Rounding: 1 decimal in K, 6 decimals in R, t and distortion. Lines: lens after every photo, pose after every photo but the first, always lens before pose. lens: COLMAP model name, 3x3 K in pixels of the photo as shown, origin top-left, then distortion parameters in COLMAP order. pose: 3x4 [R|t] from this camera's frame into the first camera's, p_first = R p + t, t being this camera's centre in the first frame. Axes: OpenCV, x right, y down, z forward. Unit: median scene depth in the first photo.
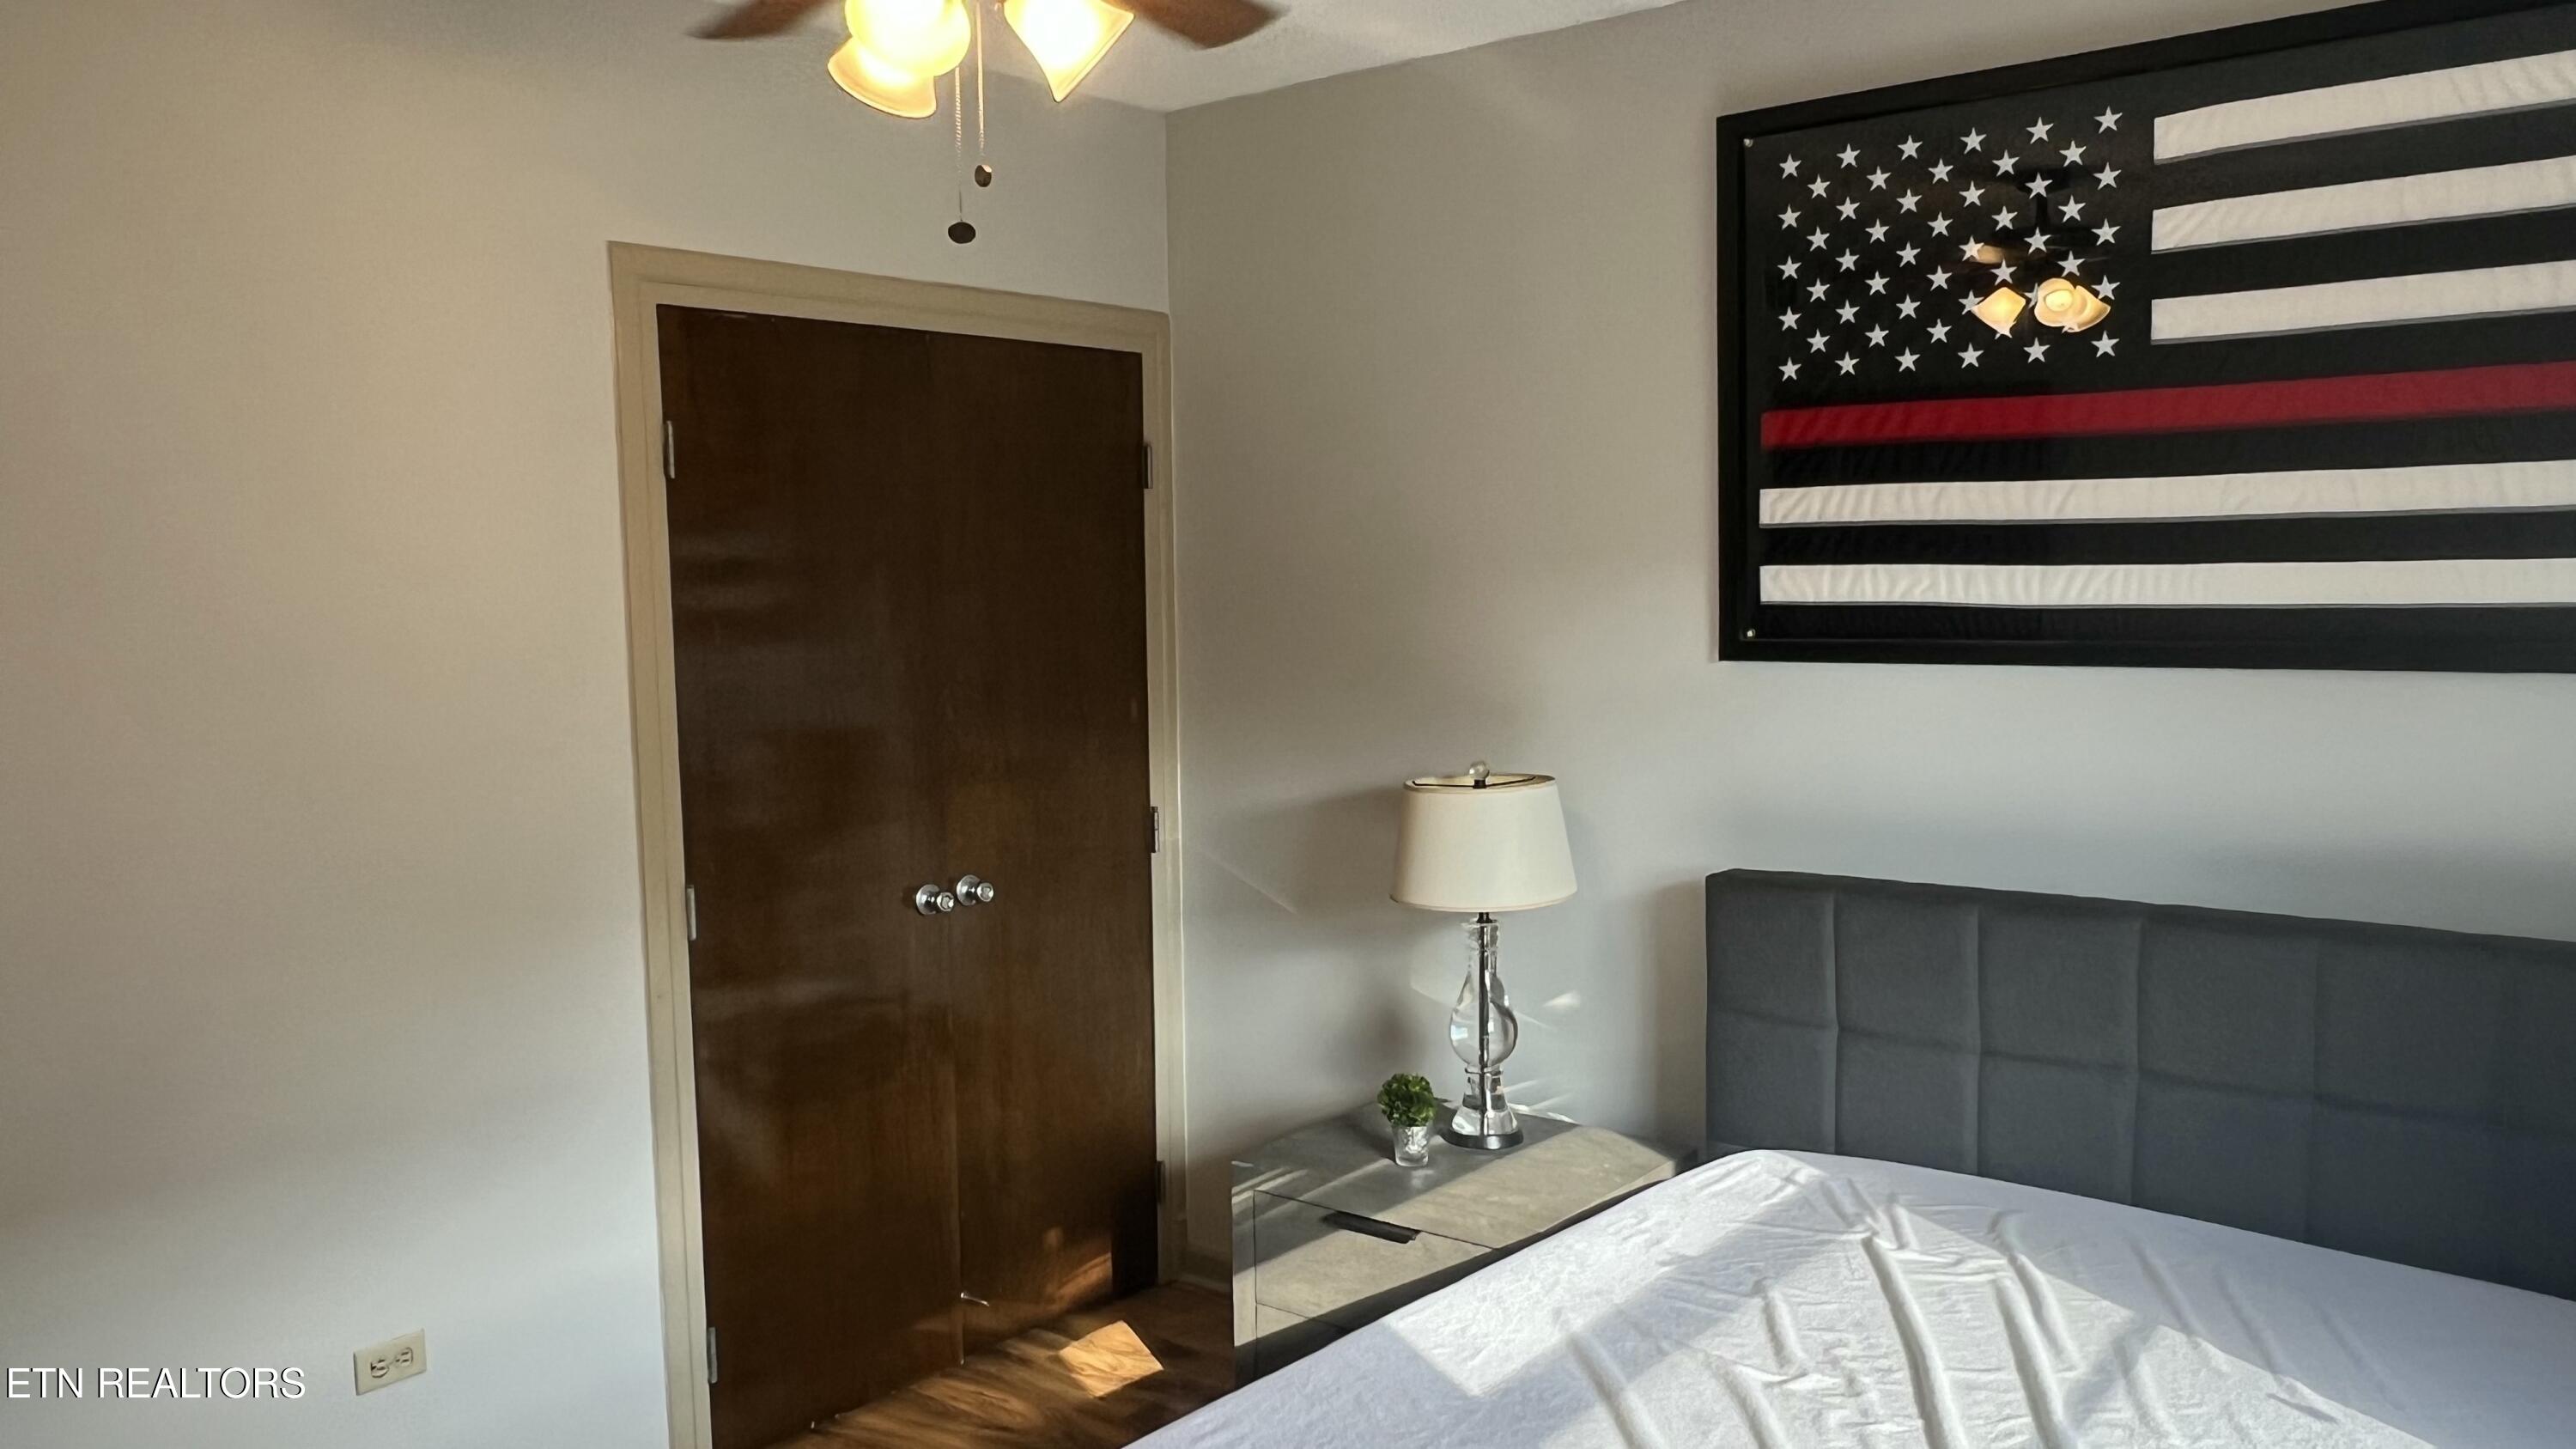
lens RADIAL K [[1848.9, 0, 1288.7], [0, 1848.9, 732.6], [0, 0, 1]] dist [0.026199, -0.002350]
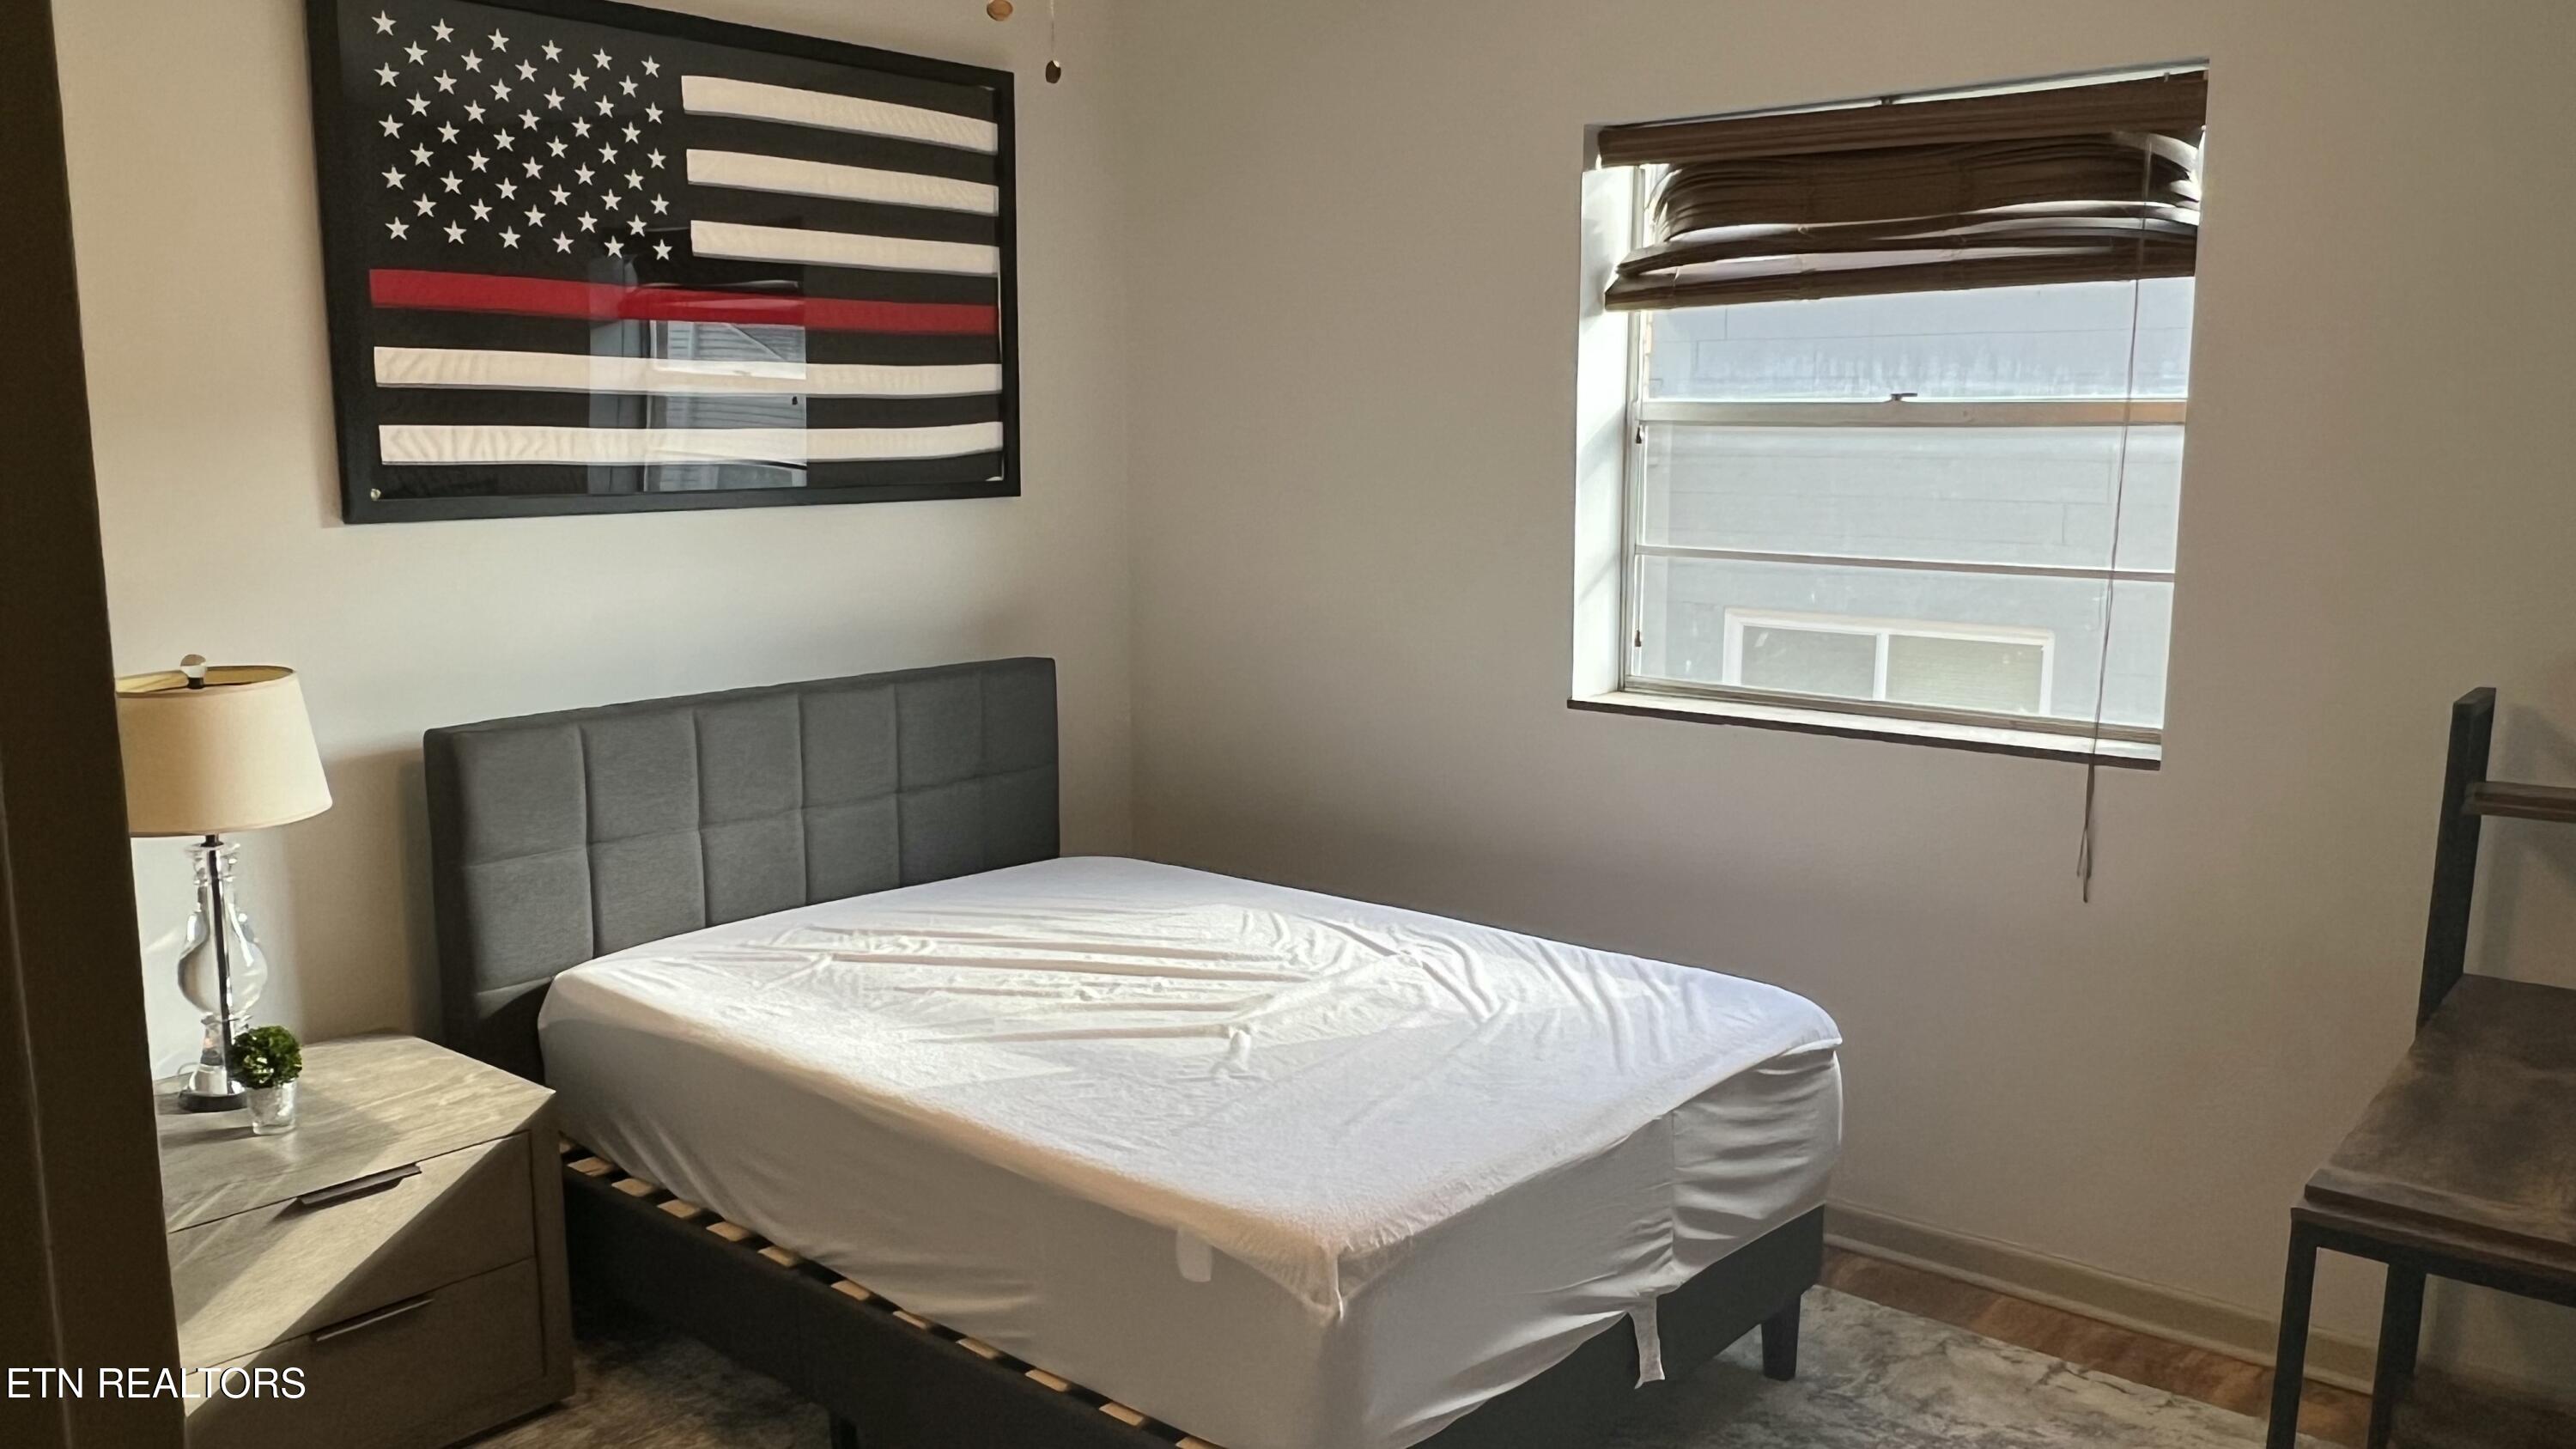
lens RADIAL K [[1966.7, 0, 1288.0], [0, 1966.7, 724.5], [0, 0, 1]] dist [-0.028257, -0.002200]
pose [[0.037607, -0.142437, 0.989089, -0.797824], [0.075770, 0.987346, 0.139305, -0.042277], [-0.996416, 0.069704, 0.047923, 0.493180]]
